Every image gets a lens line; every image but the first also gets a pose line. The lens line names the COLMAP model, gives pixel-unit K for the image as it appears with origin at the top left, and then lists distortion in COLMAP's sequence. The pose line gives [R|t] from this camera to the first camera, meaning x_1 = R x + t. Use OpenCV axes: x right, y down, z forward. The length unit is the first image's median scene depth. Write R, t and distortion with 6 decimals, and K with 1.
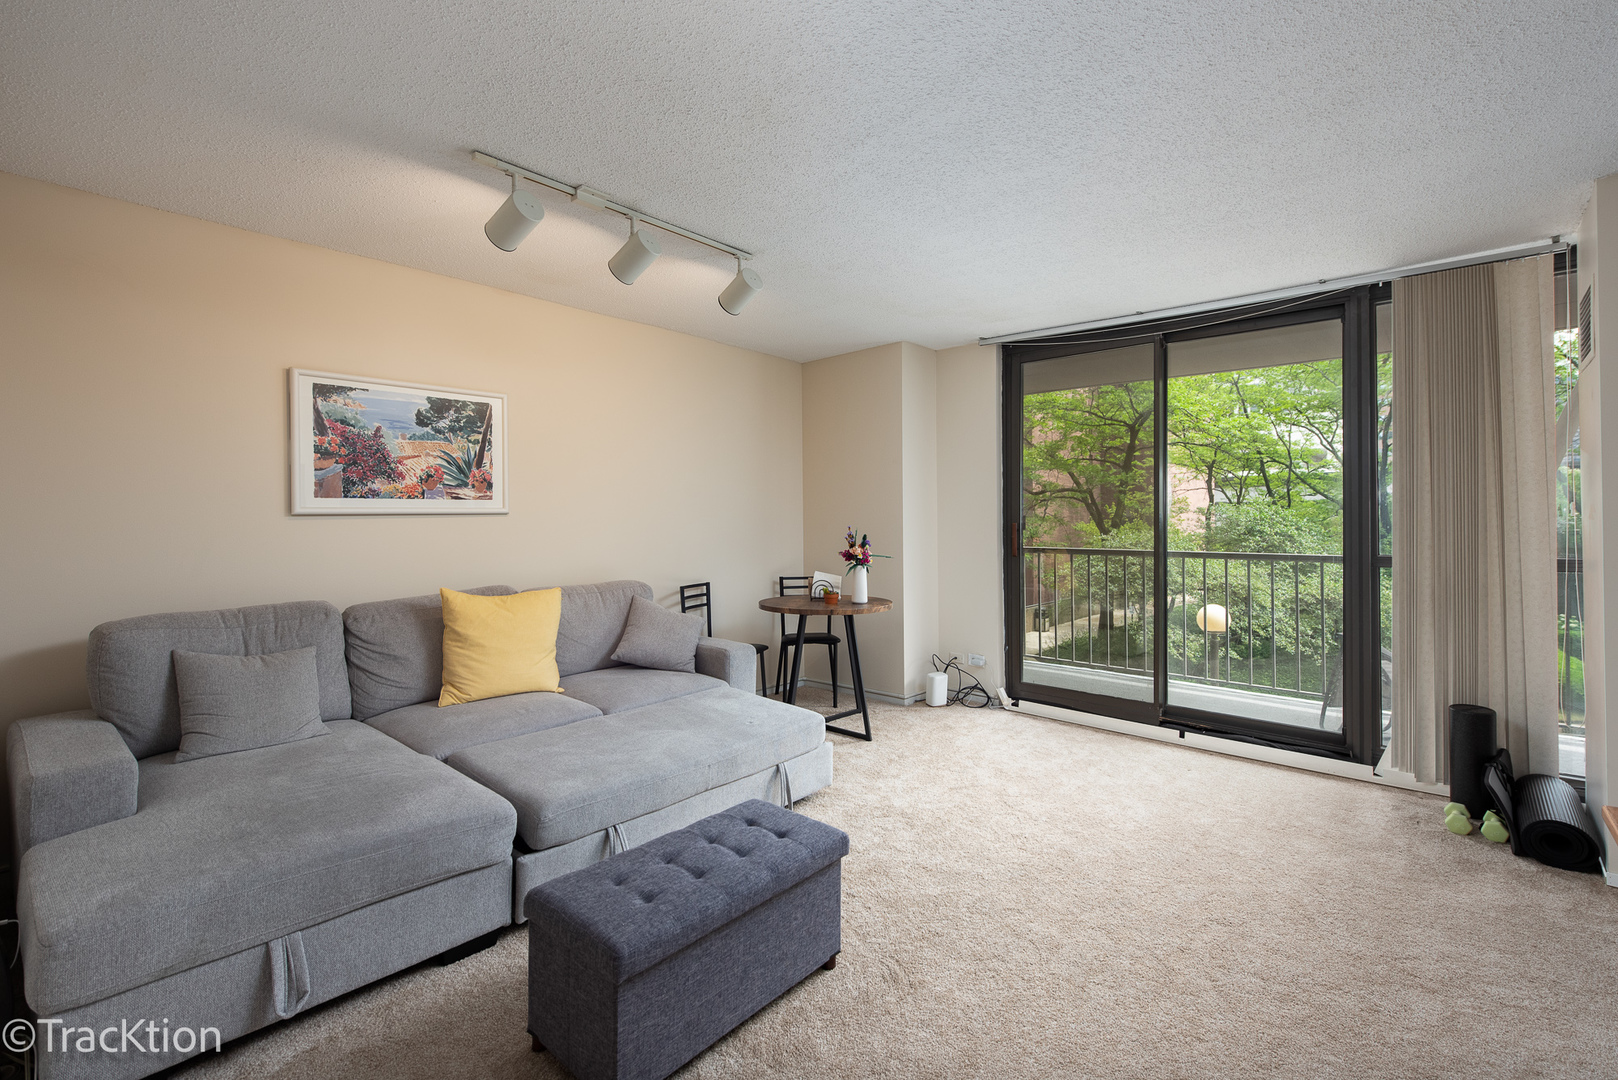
lens RADIAL K [[705.4, 0, 819.3], [0, 705.4, 526.8], [0, 0, 1]] dist [-0.024061, -0.000703]
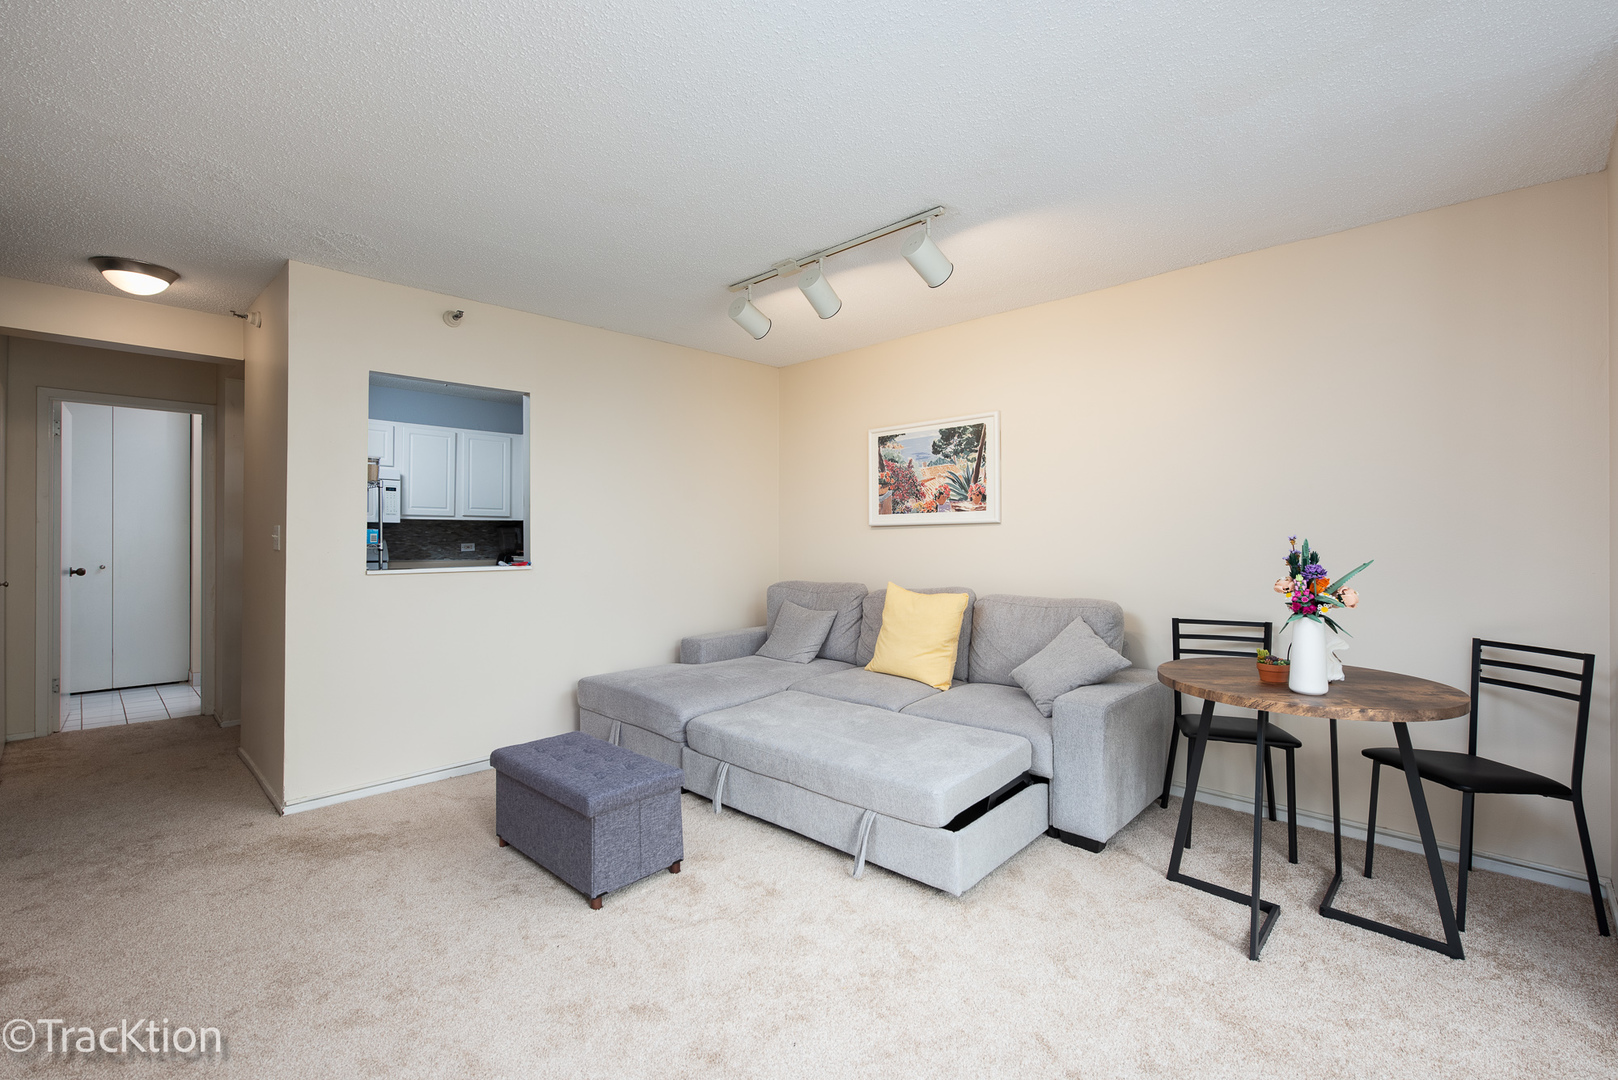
lens RADIAL K [[705.4, 0, 820.6], [0, 705.4, 541.3], [0, 0, 1]] dist [-0.024061, -0.000703]
pose [[-0.049761, 0.017096, -0.998615, 0.693986], [0.000140, 0.999854, 0.017110, -0.009647], [0.998761, 0.000712, -0.049756, 0.851305]]
